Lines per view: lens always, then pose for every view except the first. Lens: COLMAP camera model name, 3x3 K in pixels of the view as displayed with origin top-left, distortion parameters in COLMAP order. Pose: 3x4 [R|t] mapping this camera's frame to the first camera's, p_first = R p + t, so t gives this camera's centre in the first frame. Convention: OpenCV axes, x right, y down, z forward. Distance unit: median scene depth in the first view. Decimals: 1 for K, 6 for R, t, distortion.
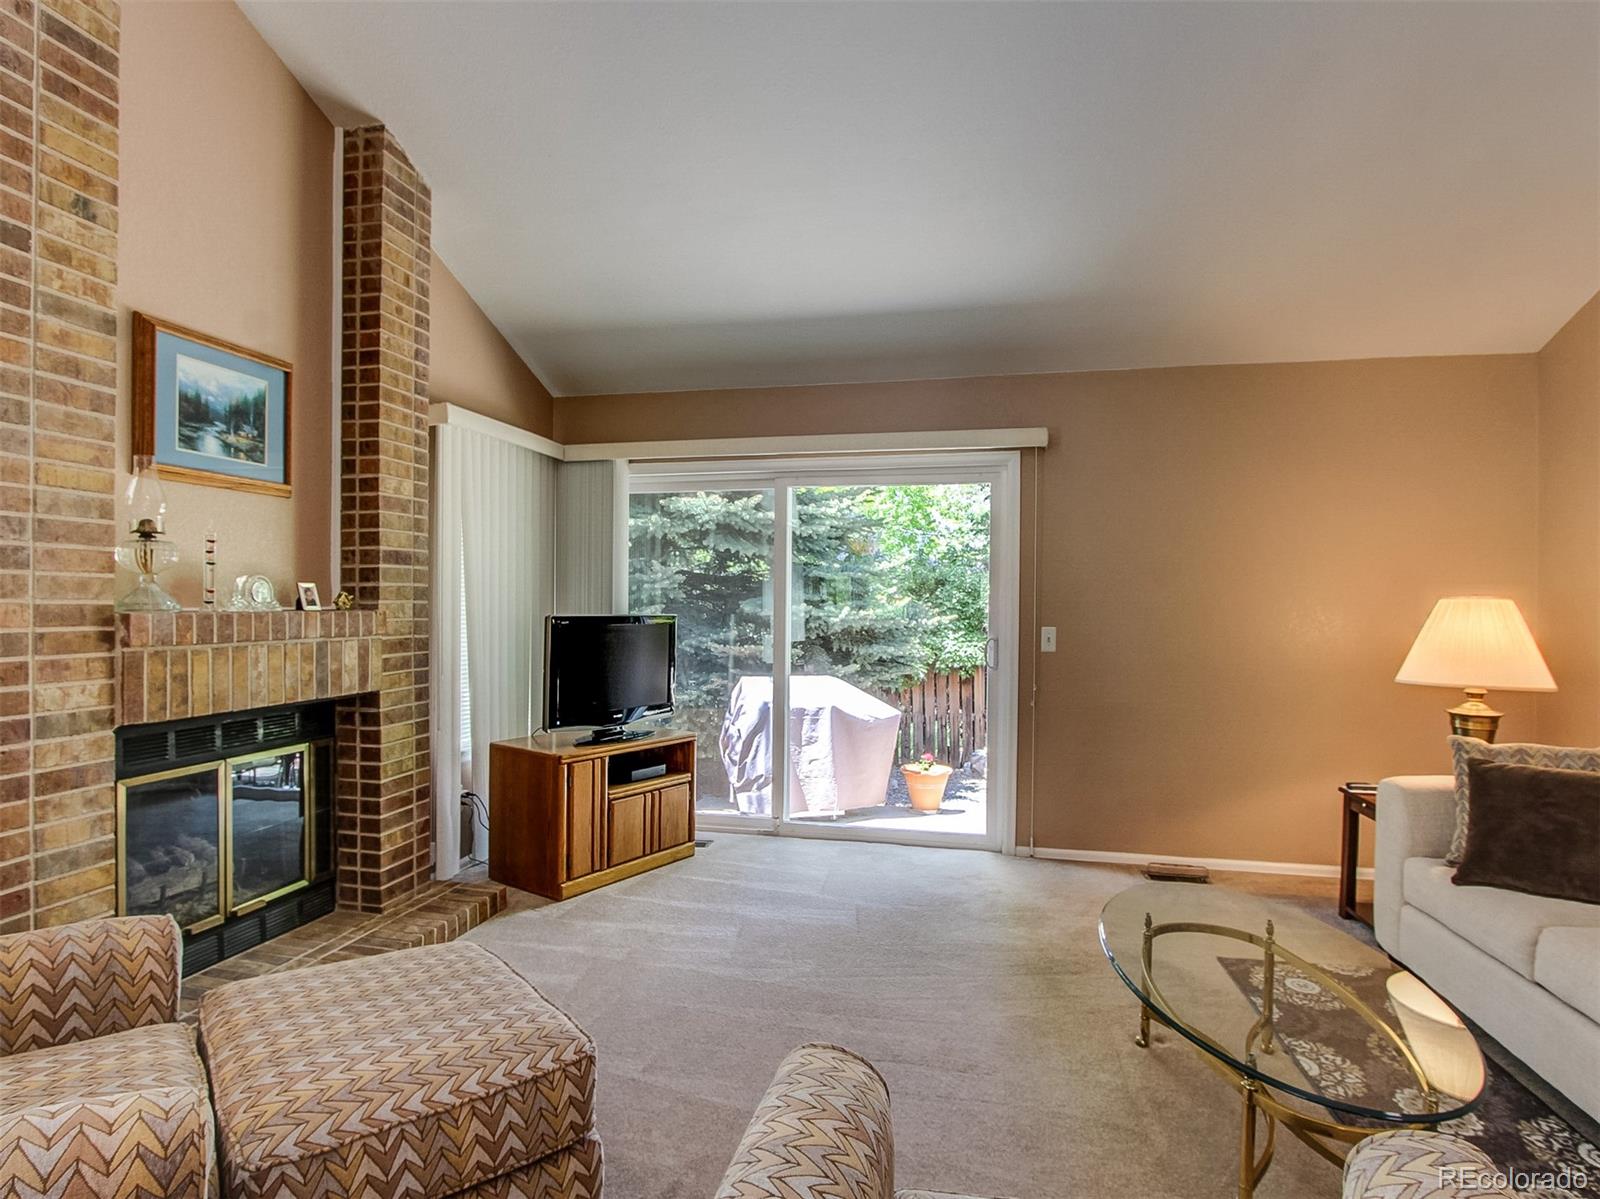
lens RADIAL K [[852.7, 0, 795.9], [0, 852.7, 605.7], [0, 0, 1]] dist [-0.008341, -0.005485]
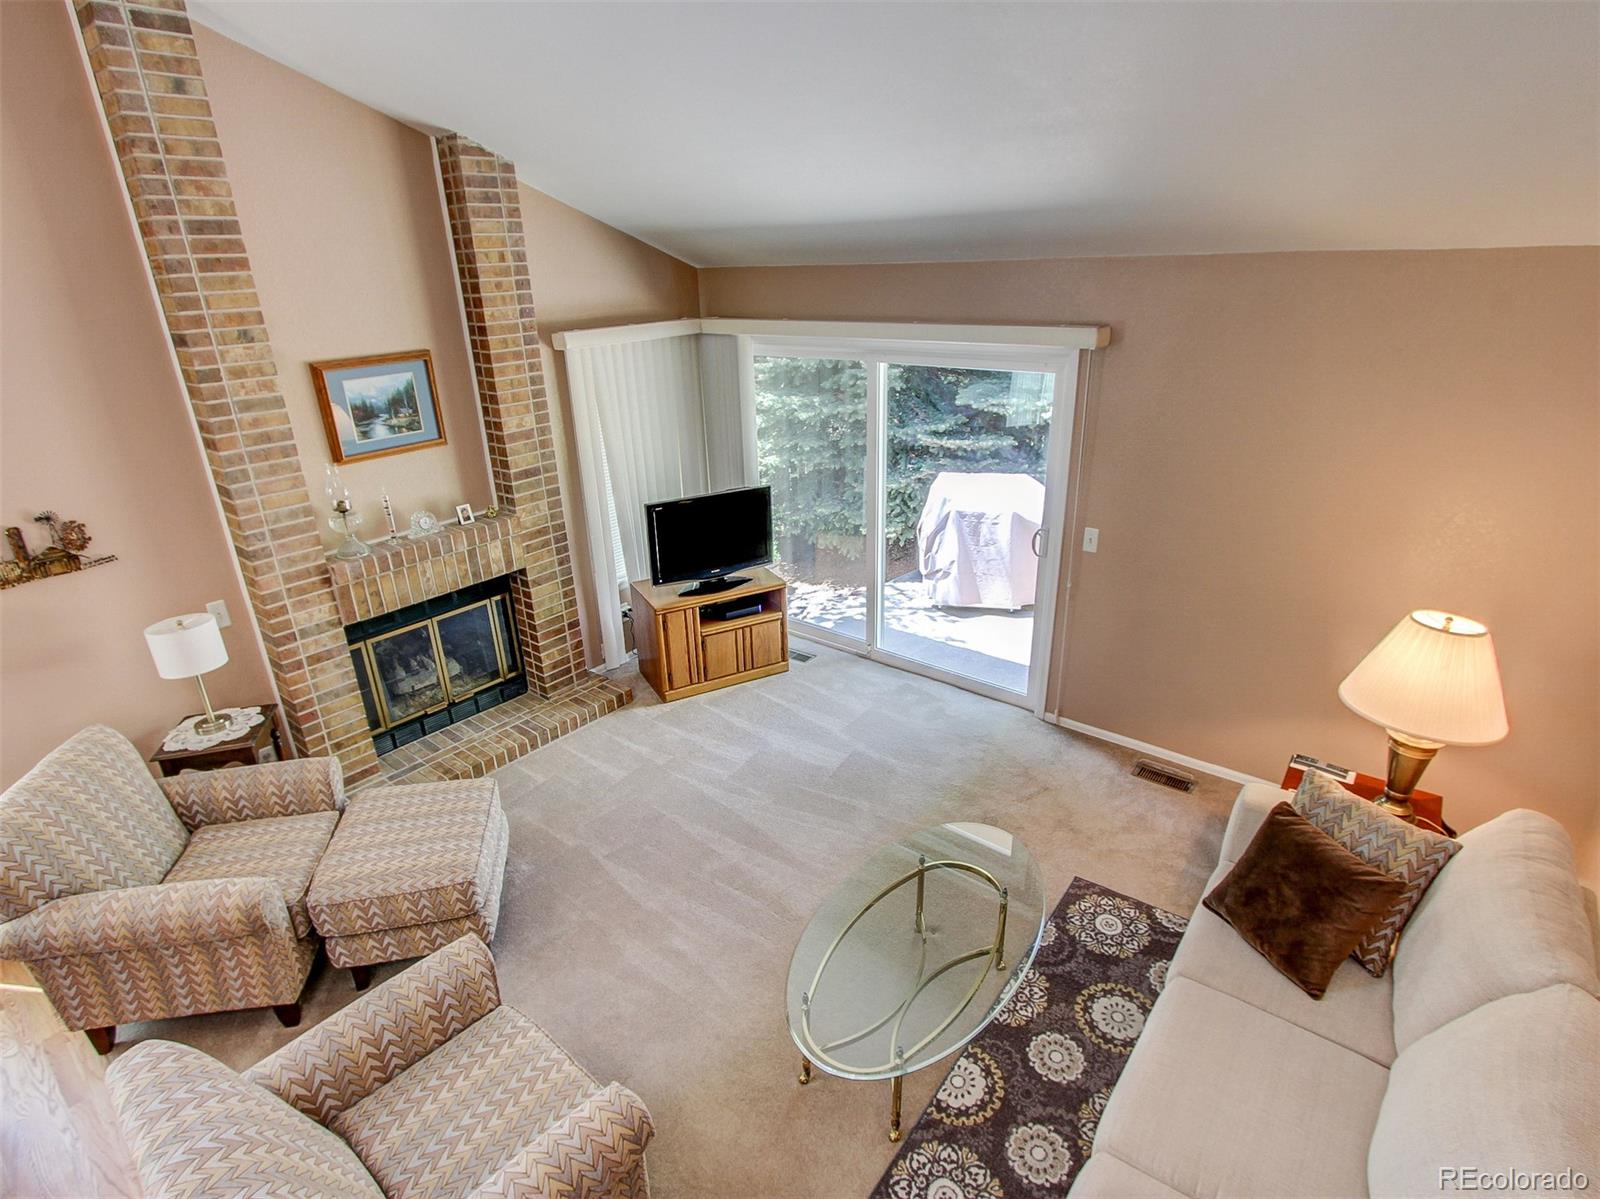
lens RADIAL K [[852.7, 0, 802.4], [0, 852.7, 607.7], [0, 0, 1]] dist [-0.008341, -0.005485]
pose [[0.892073, 0.142800, -0.428735, 0.585202], [0.033913, 0.924926, 0.378631, -0.379048], [0.450617, -0.352306, 0.820259, -0.024370]]
